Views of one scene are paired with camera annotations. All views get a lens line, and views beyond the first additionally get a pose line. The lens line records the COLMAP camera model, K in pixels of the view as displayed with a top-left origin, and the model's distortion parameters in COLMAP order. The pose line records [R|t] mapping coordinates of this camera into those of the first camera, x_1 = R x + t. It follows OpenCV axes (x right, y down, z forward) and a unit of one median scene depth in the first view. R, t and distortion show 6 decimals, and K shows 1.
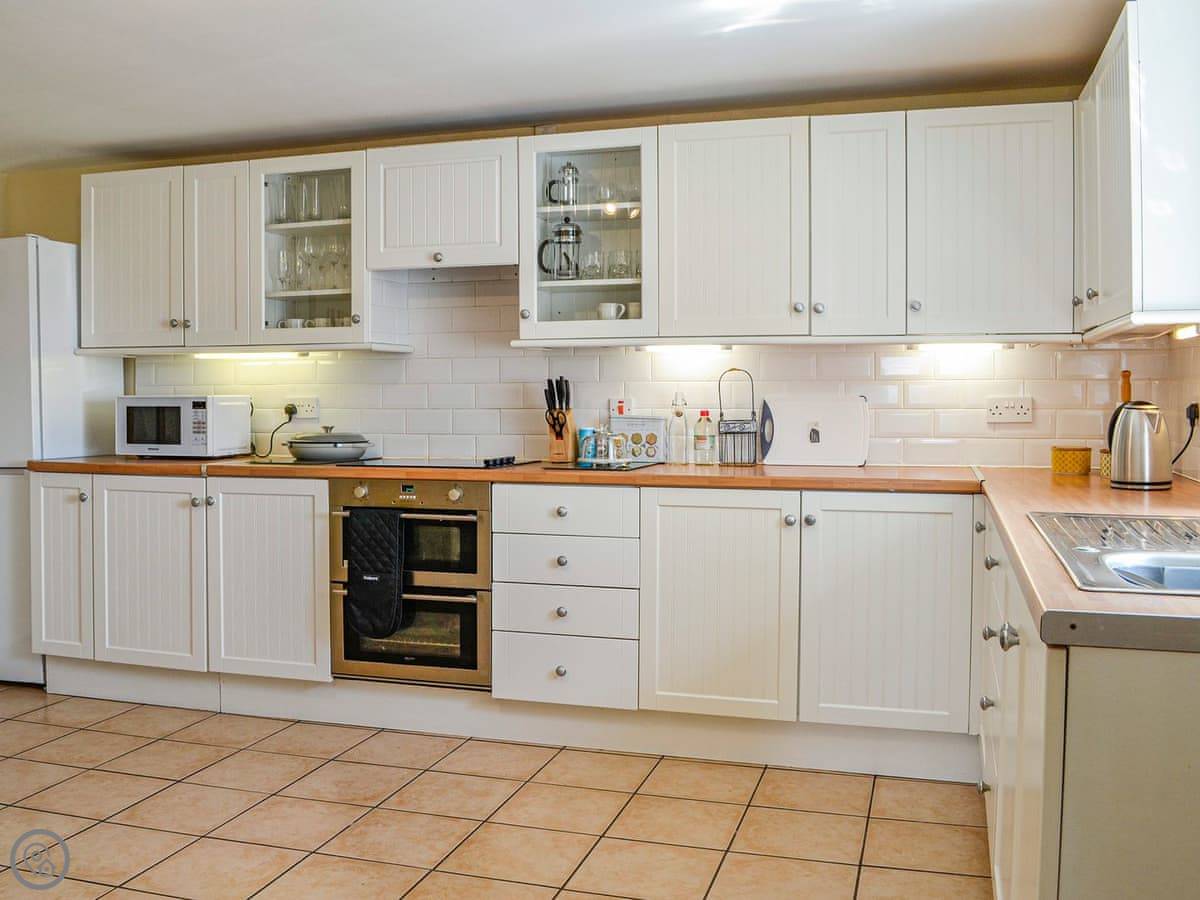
lens RADIAL K [[1144.9, 0, 566.4], [0, 1144.9, 414.8], [0, 0, 1]] dist [-0.039380, -0.003824]
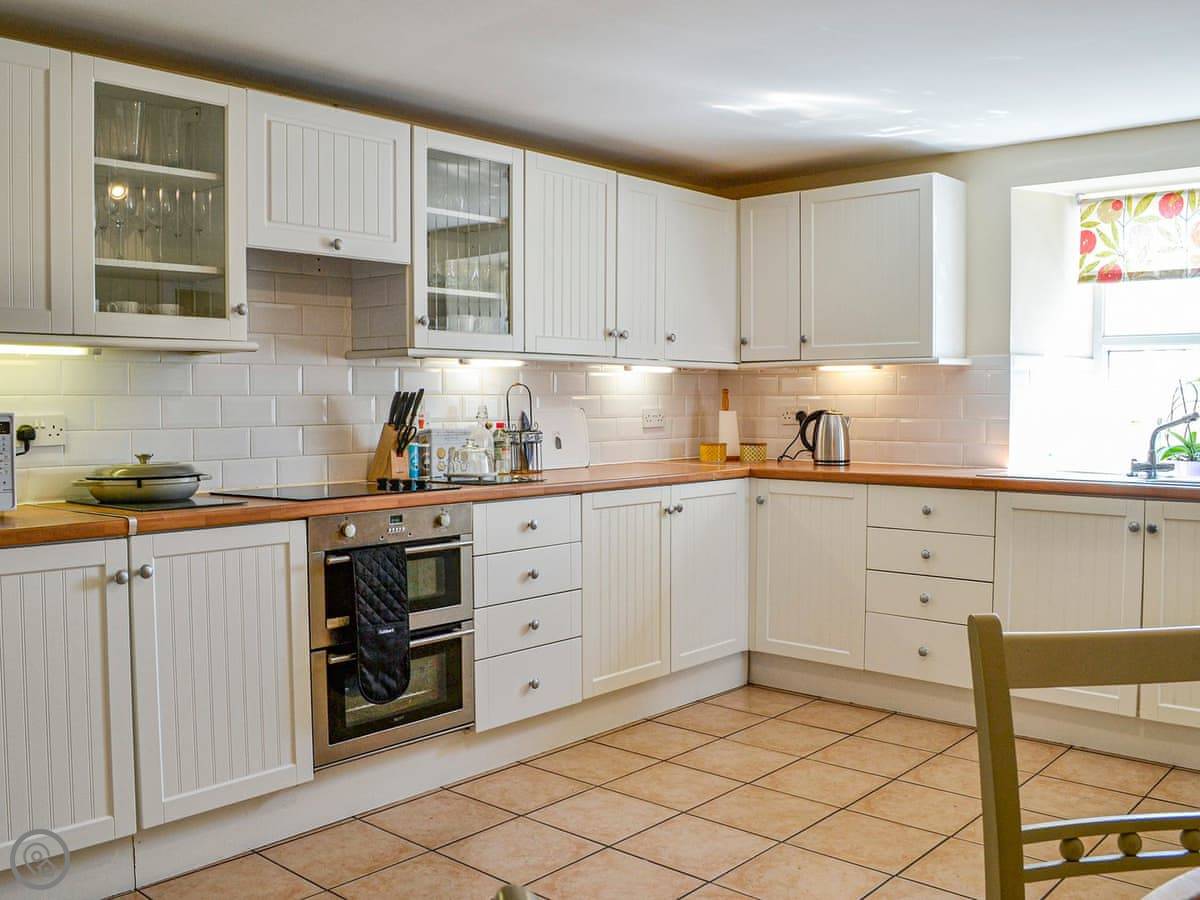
lens RADIAL K [[1128.0, 0, 600.0], [0, 1128.0, 450.0], [0, 0, 1]] dist [-0.031879, 0.000644]
pose [[0.400949, -0.037894, 0.915316, -0.807259], [0.022769, 0.999248, 0.031395, -0.009215], [-0.915817, 0.008253, 0.401510, 0.505336]]
